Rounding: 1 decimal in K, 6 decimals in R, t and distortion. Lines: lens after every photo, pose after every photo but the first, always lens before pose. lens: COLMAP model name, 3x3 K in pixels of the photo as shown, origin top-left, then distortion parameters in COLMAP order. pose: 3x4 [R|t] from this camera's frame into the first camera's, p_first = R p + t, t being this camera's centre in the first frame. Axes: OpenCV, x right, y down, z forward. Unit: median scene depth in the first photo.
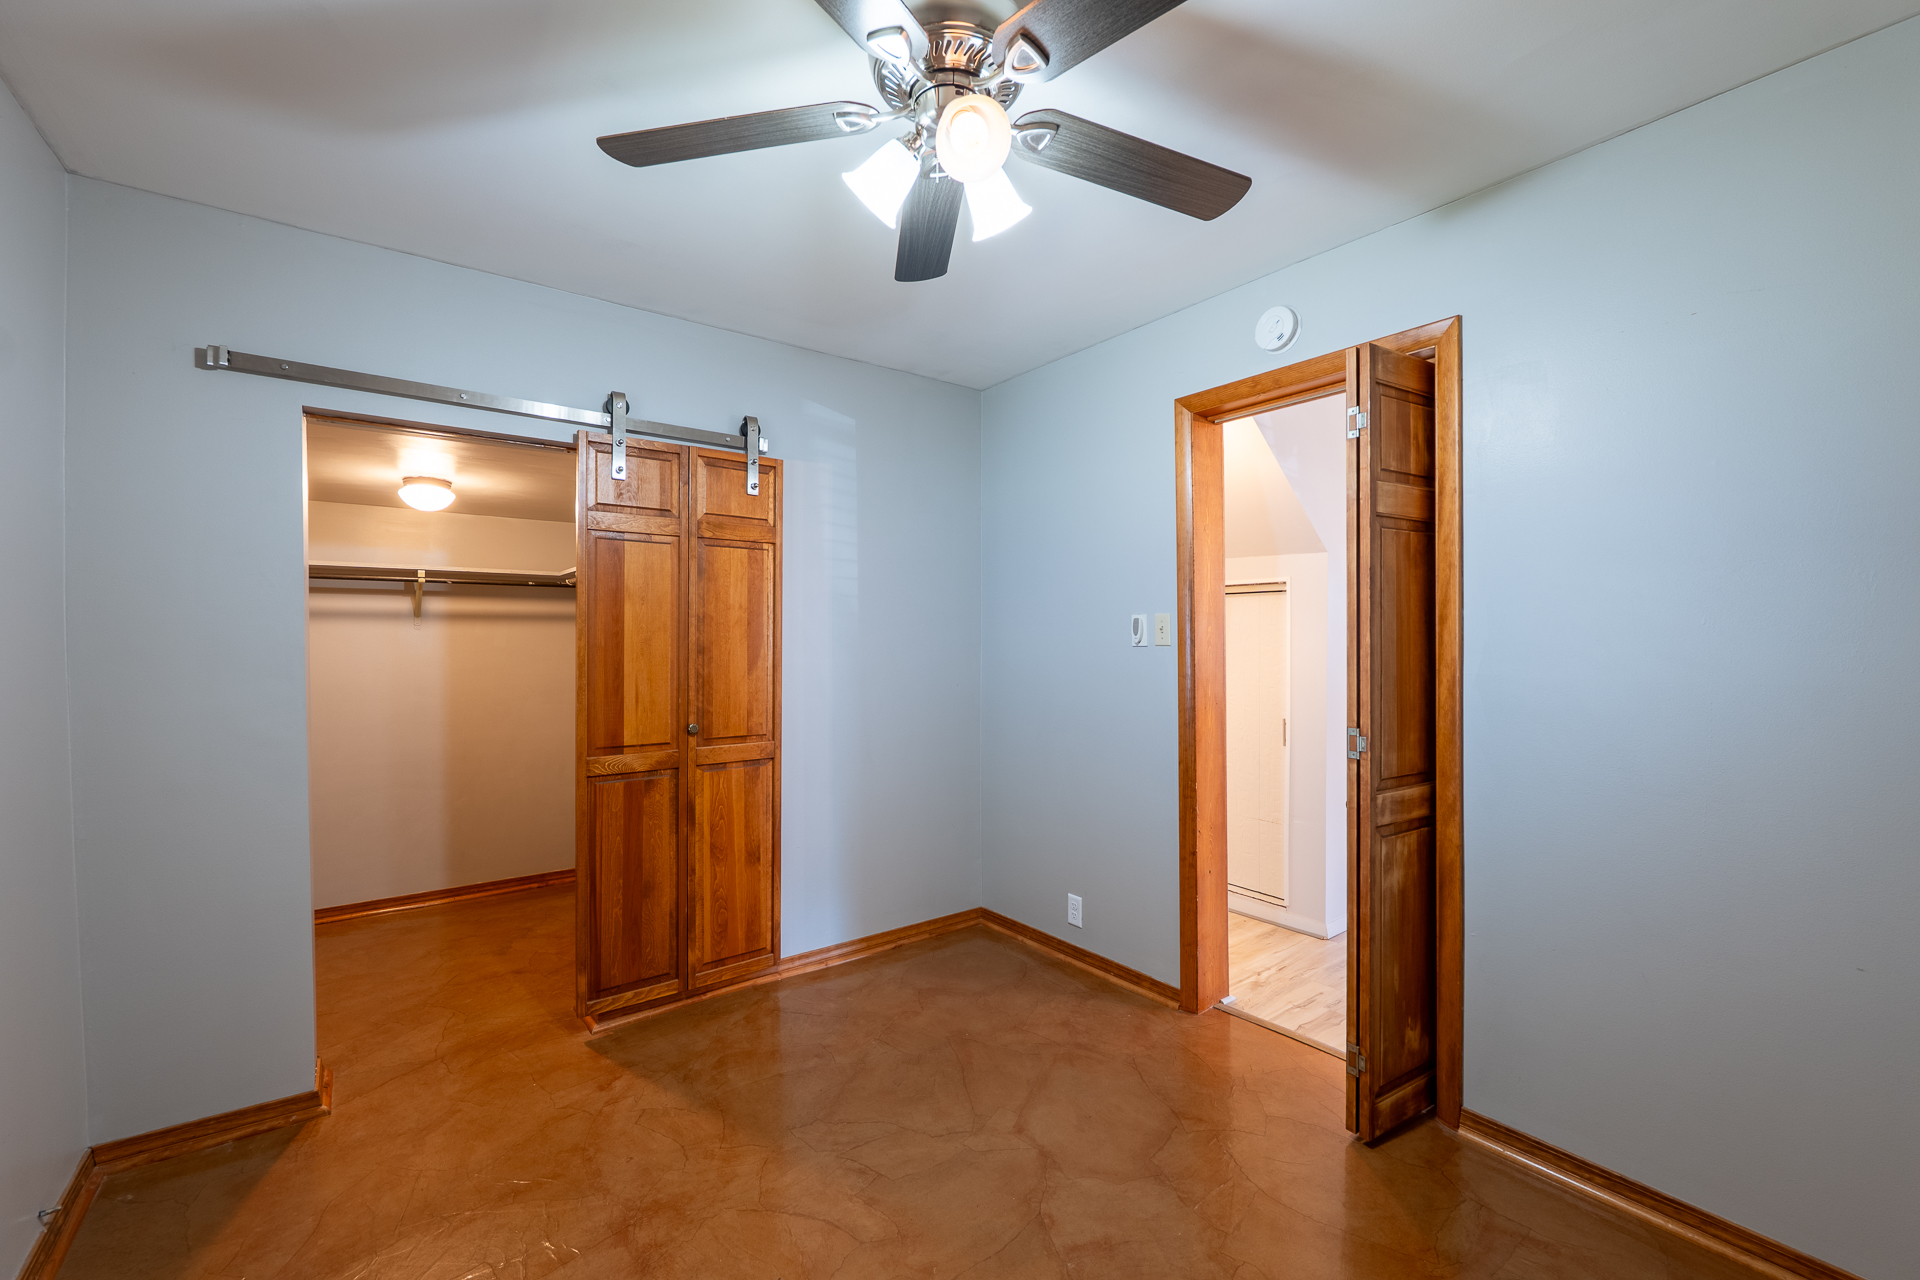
lens RADIAL K [[796.6, 0, 958.8], [0, 796.6, 640.9], [0, 0, 1]] dist [-0.010129, 0.001287]
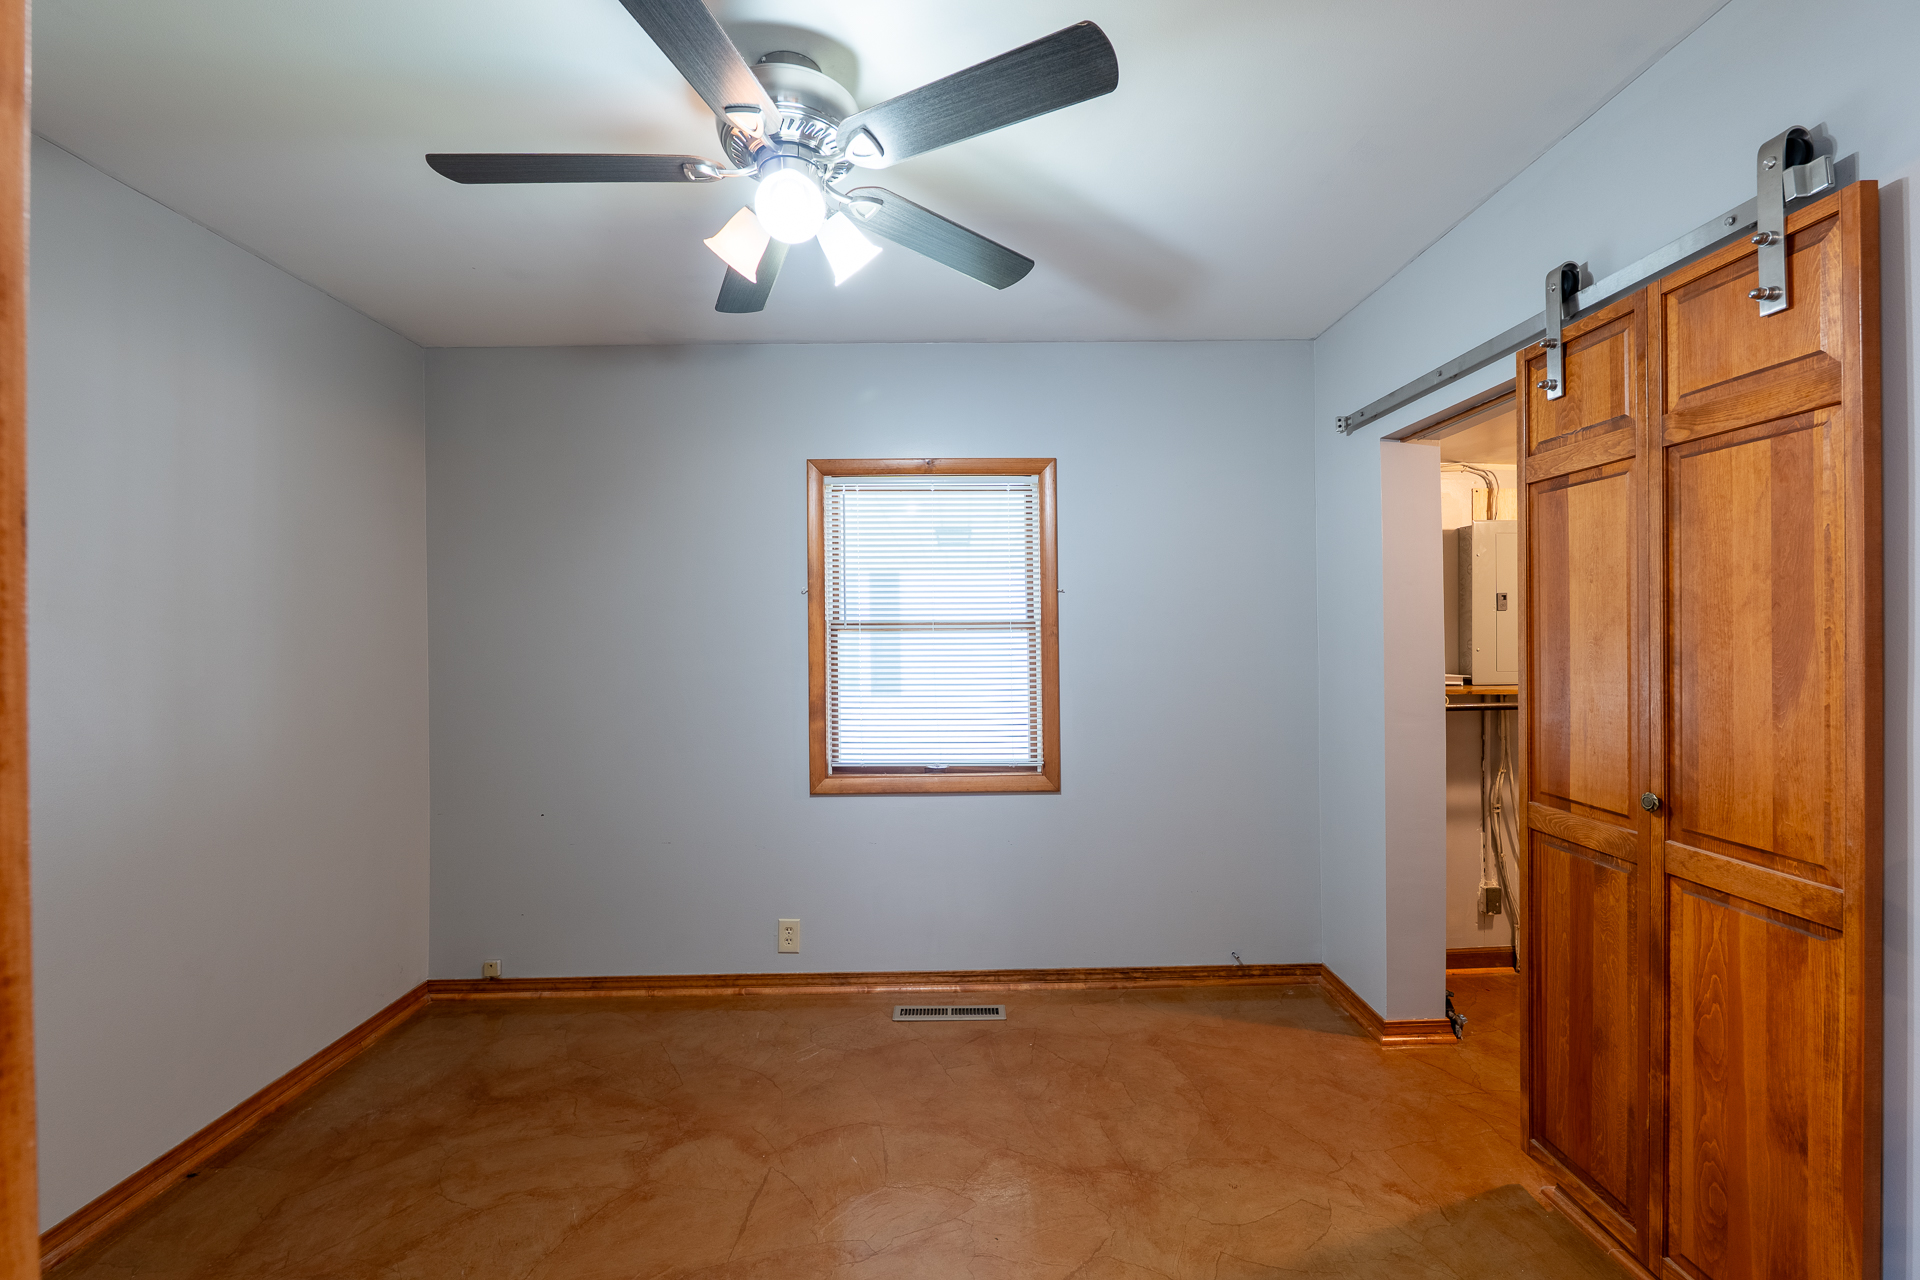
lens RADIAL K [[776.6, 0, 962.7], [0, 776.6, 638.9], [0, 0, 1]] dist [-0.012908, 0.000120]
pose [[-0.600408, 0.012842, -0.799591, 0.360073], [0.011162, 0.999908, 0.007678, -0.010737], [0.799616, -0.004315, -0.600496, 0.912158]]
